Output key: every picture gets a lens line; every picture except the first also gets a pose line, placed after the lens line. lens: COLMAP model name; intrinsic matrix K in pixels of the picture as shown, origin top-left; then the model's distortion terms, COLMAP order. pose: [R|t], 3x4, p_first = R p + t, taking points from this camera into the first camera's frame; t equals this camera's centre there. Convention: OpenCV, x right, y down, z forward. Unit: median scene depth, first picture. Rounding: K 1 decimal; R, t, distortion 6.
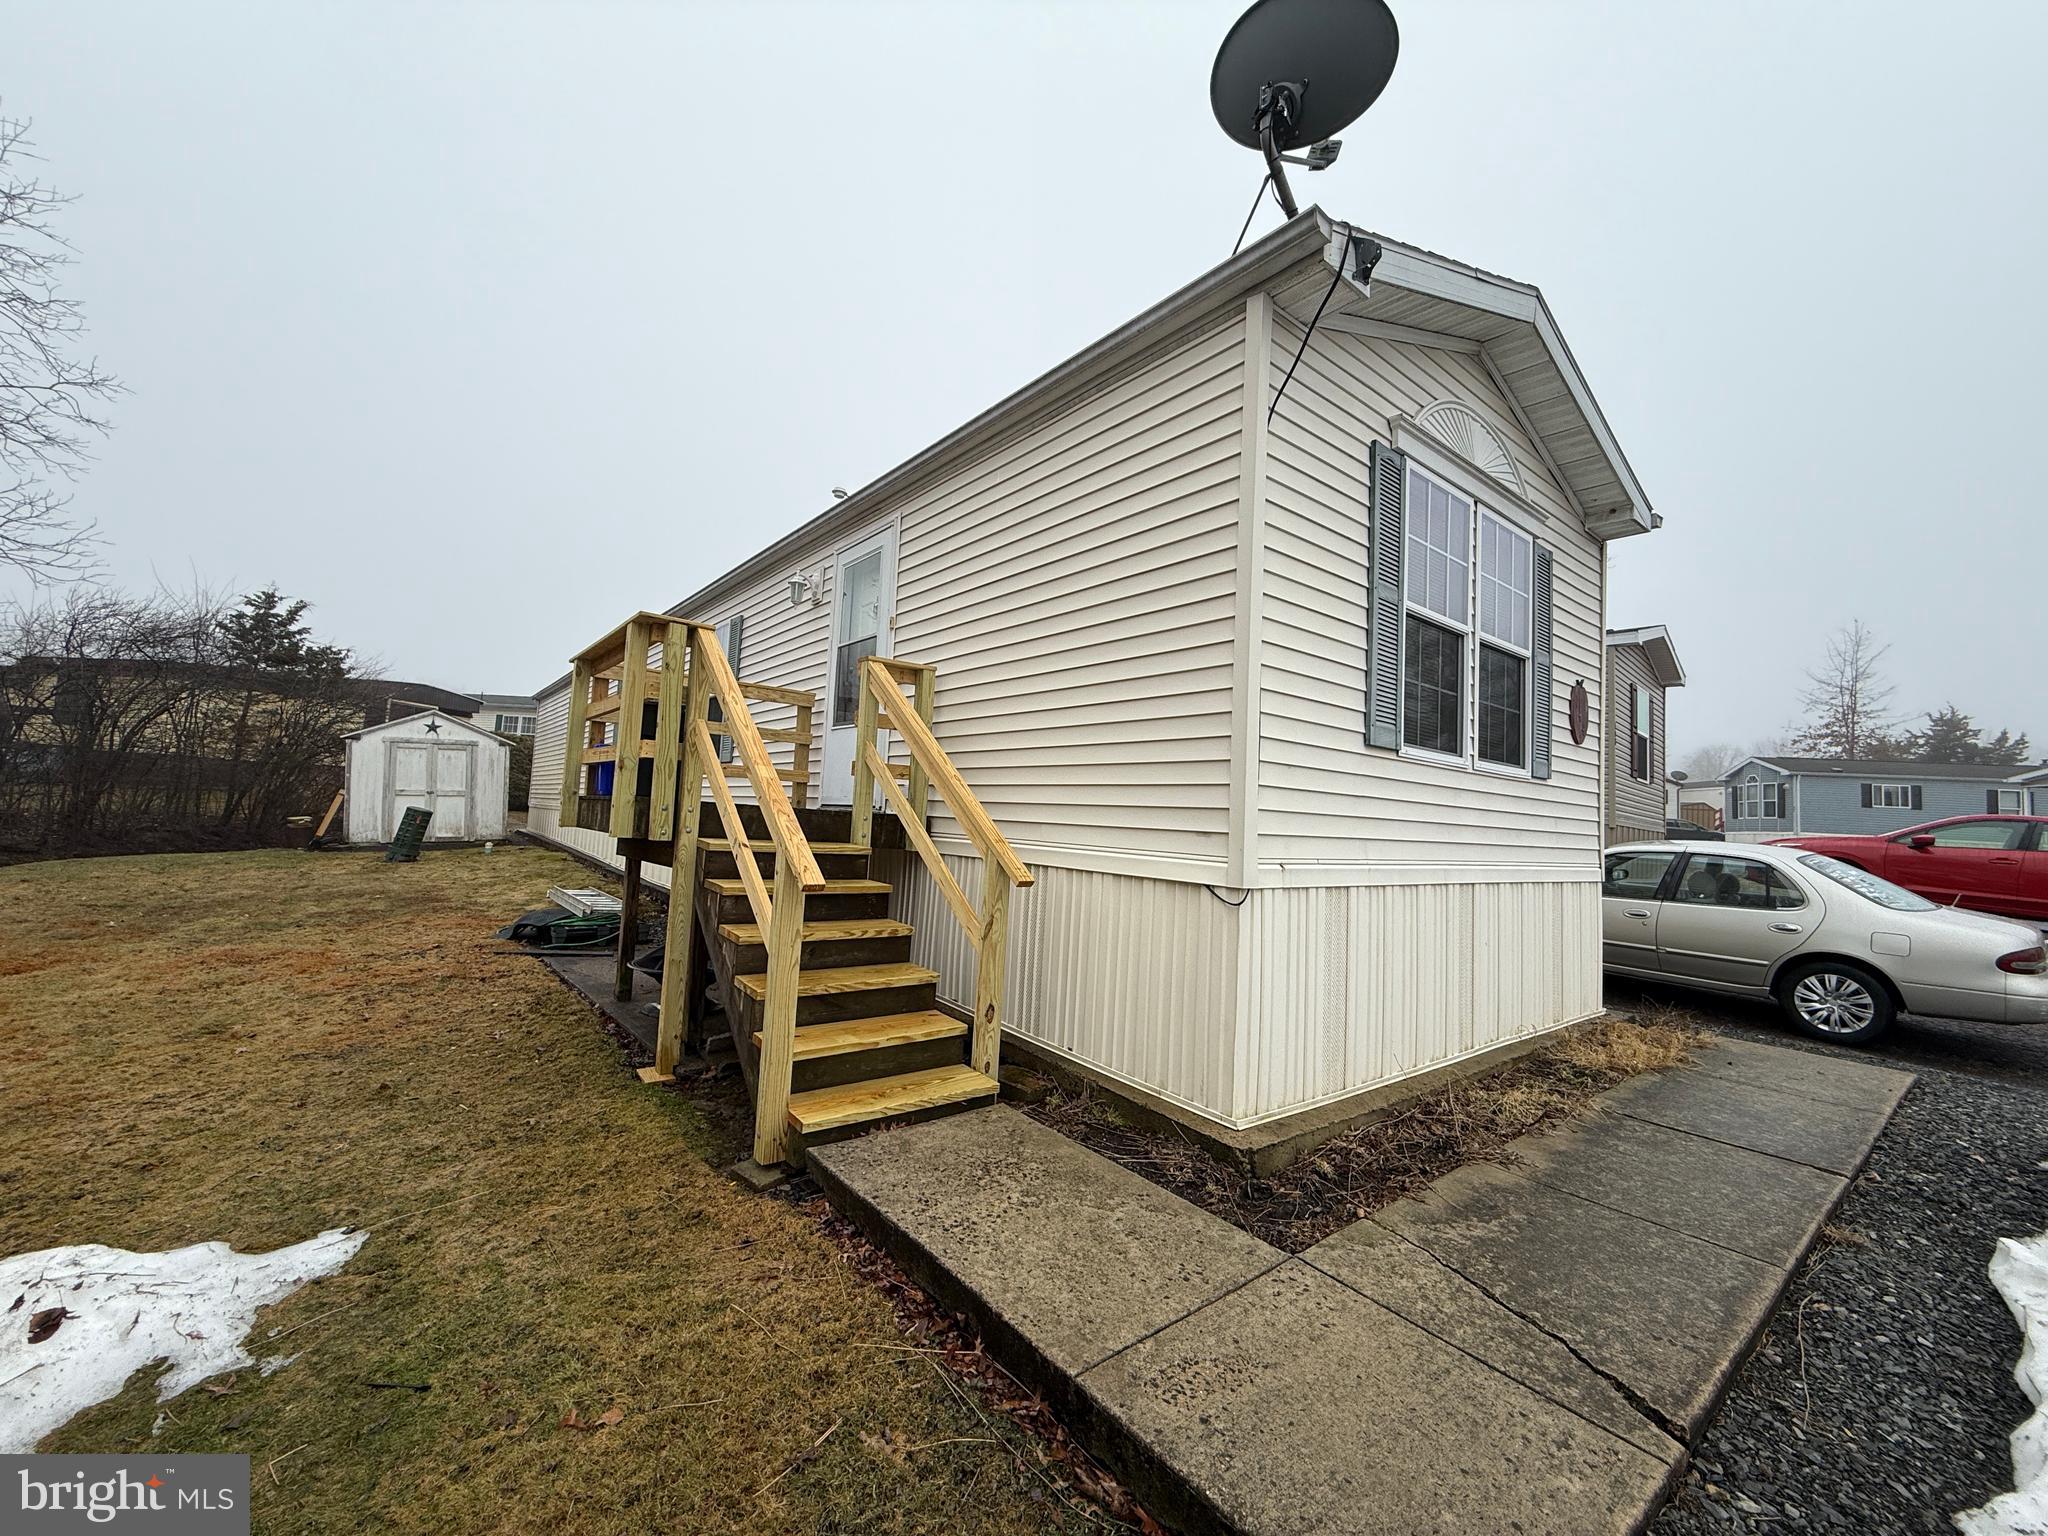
lens RADIAL K [[811.9, 0, 1017.1], [0, 811.9, 766.6], [0, 0, 1]] dist [-0.000069, 0.000237]
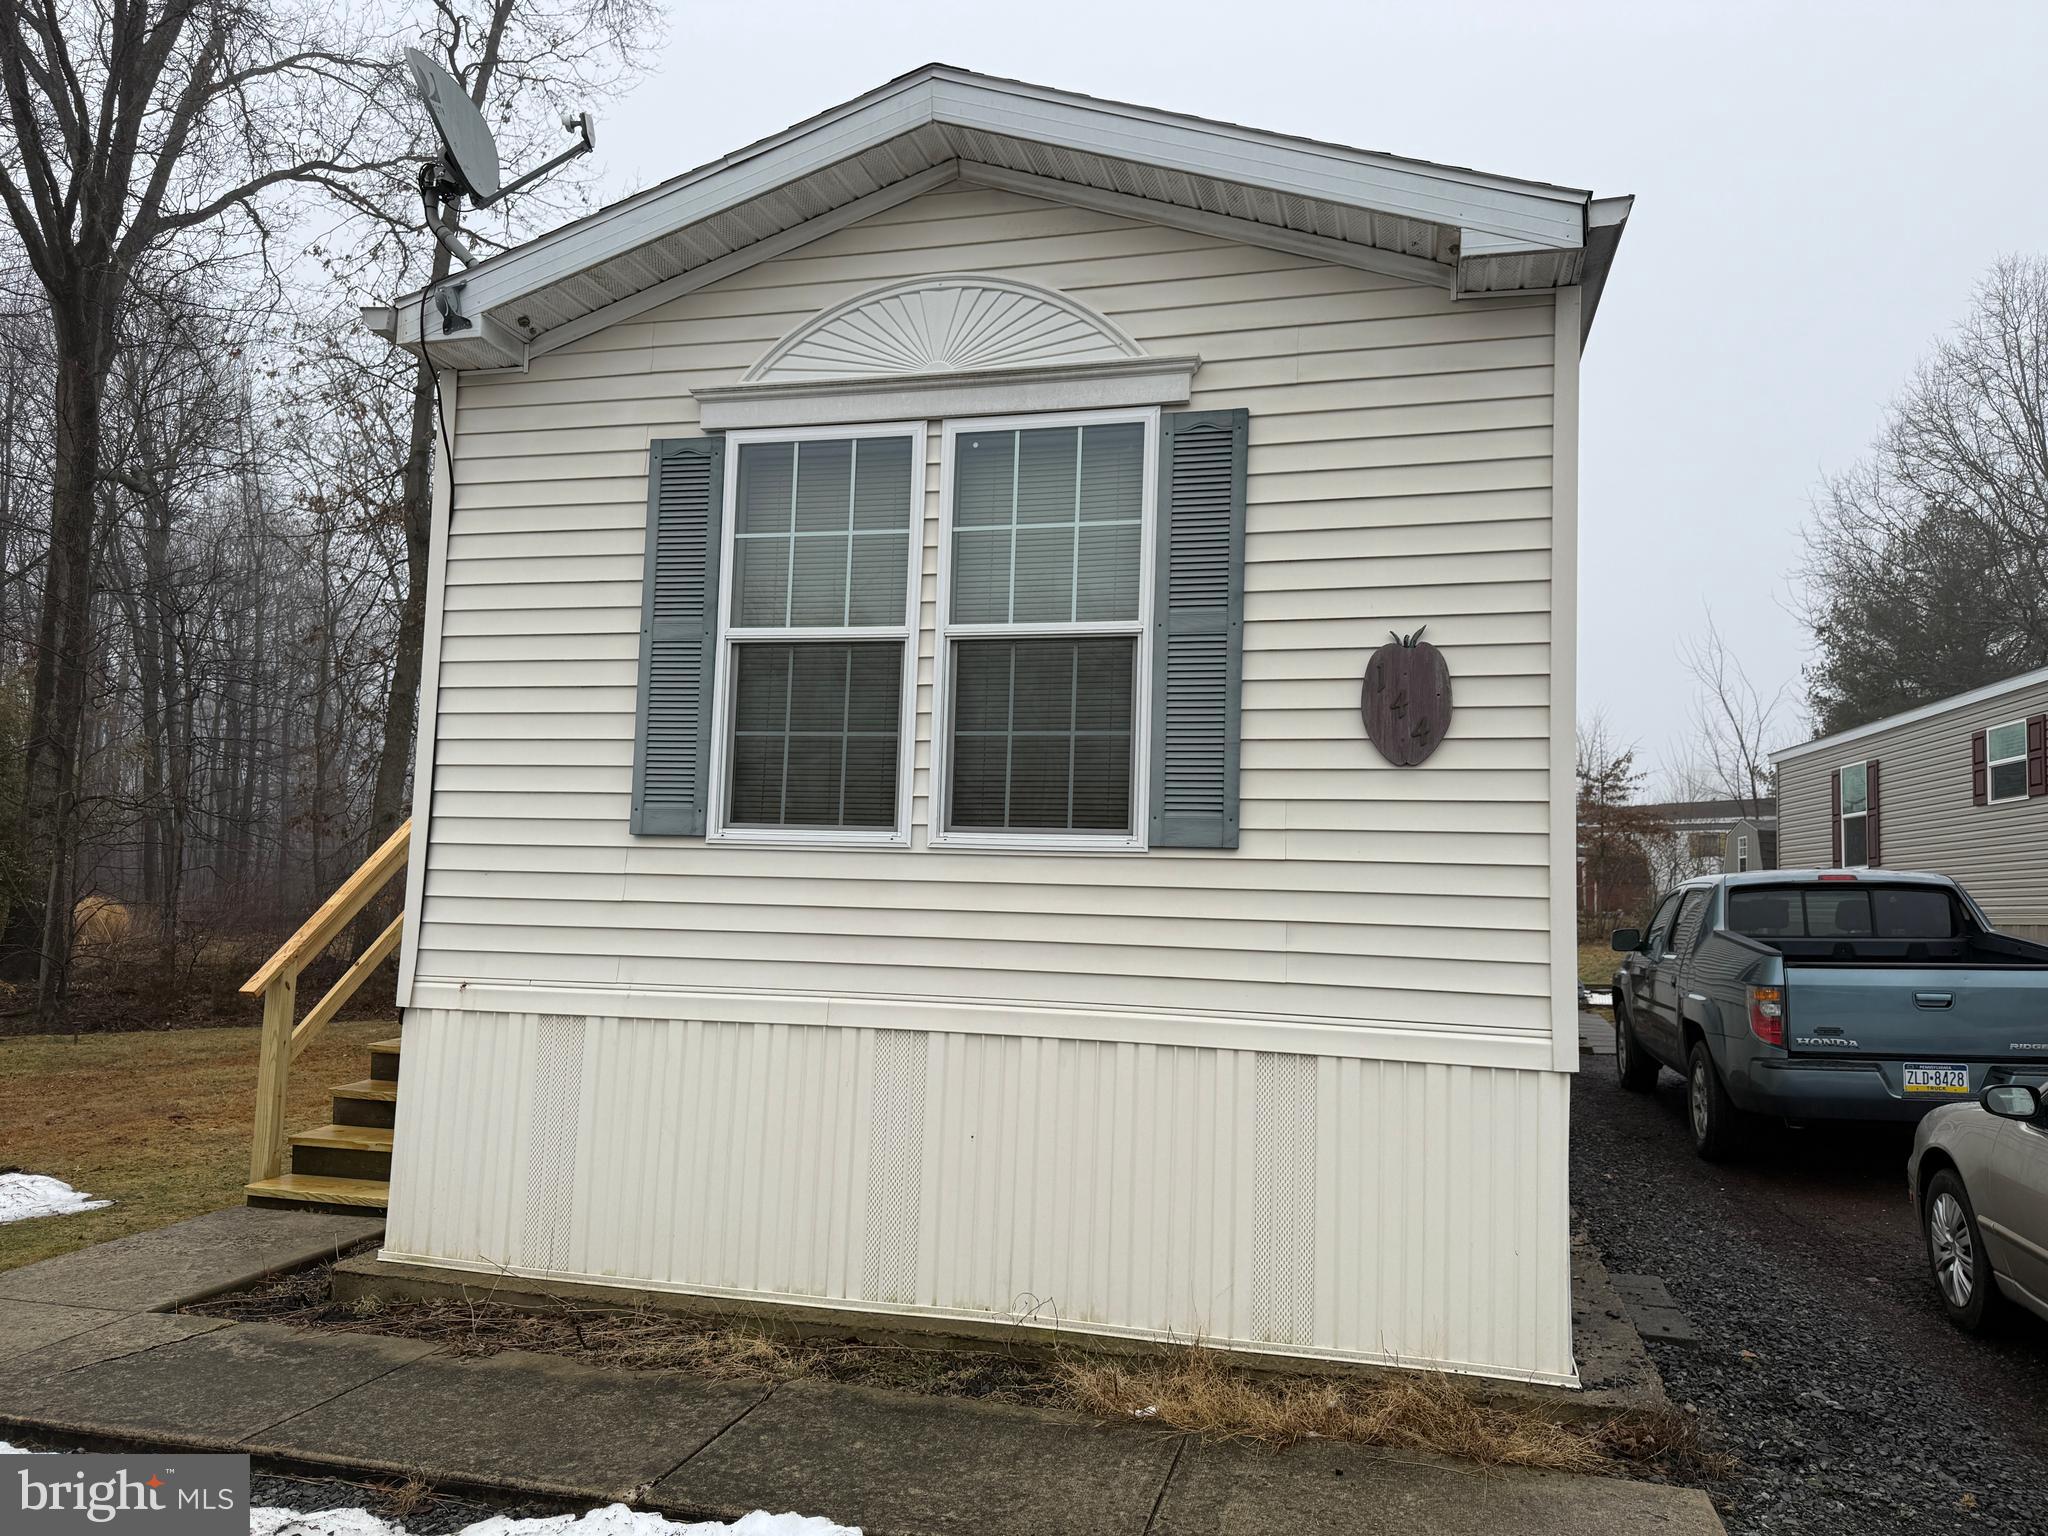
lens RADIAL K [[1440.8, 0, 1023.9], [0, 1440.8, 774.6], [0, 0, 1]] dist [0.084219, -0.075960]
pose [[0.597653, -0.103274, -0.795075, 1.899675], [0.053587, 0.994597, -0.088909, 0.063727], [0.799962, 0.010531, 0.599959, 0.493357]]
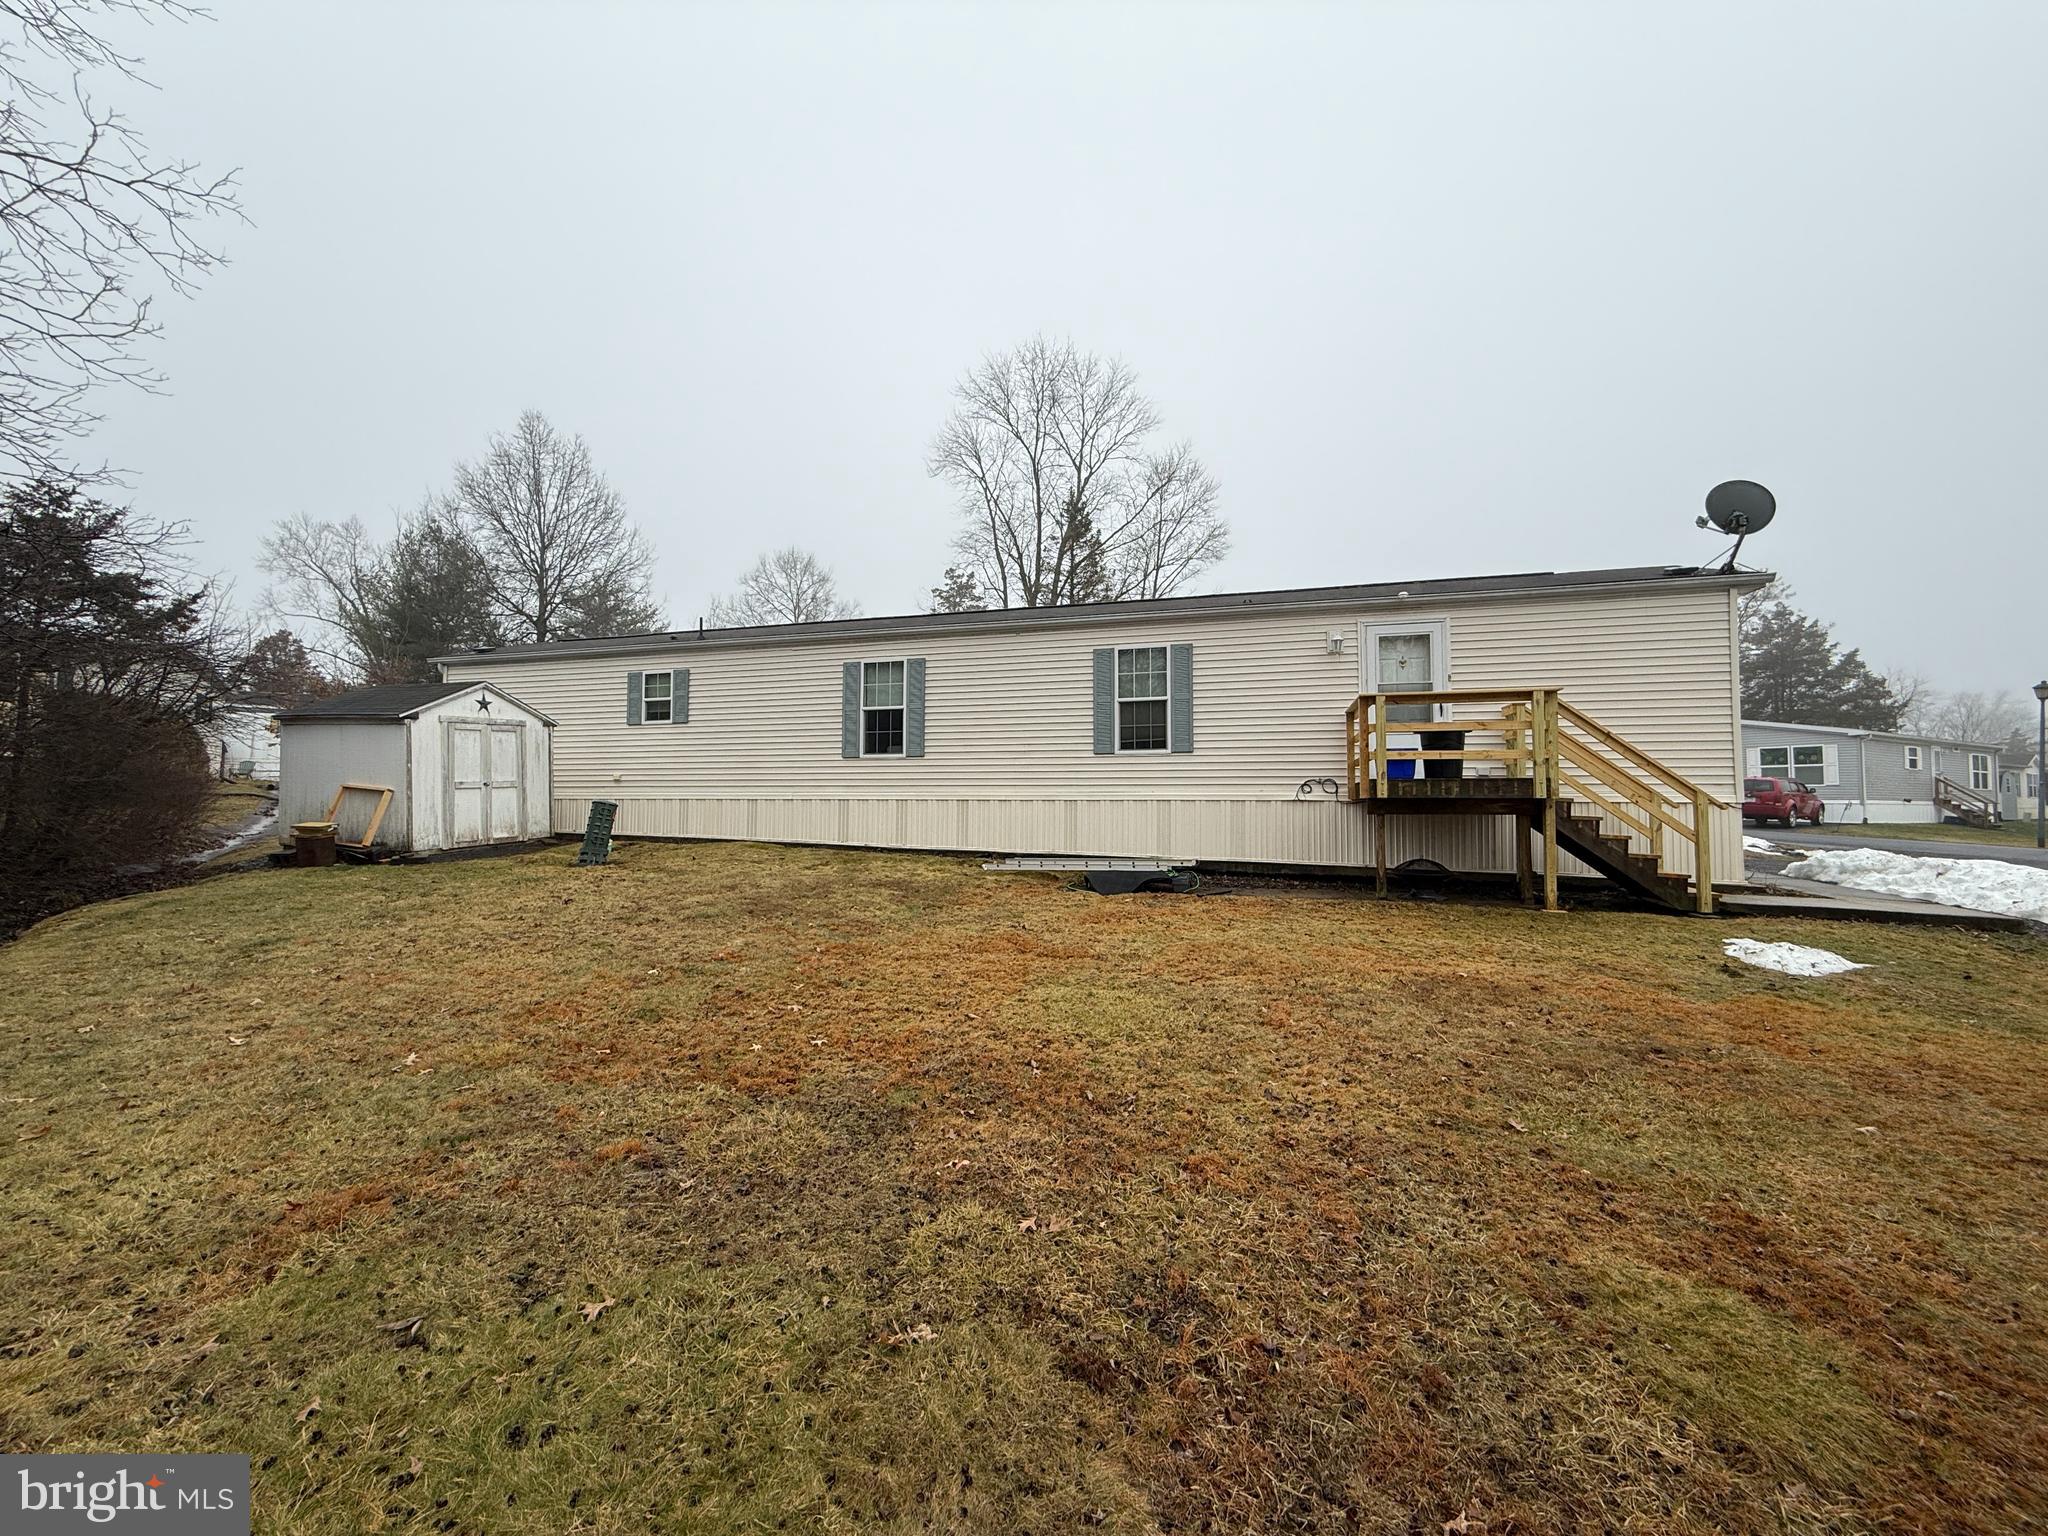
lens RADIAL K [[811.9, 0, 1017.1], [0, 811.9, 766.6], [0, 0, 1]] dist [-0.000069, 0.000237]
pose [[0.816455, -0.022944, 0.576953, -3.151801], [-0.001392, 0.999129, 0.041703, -0.085017], [-0.577408, -0.034852, 0.815712, 0.133320]]
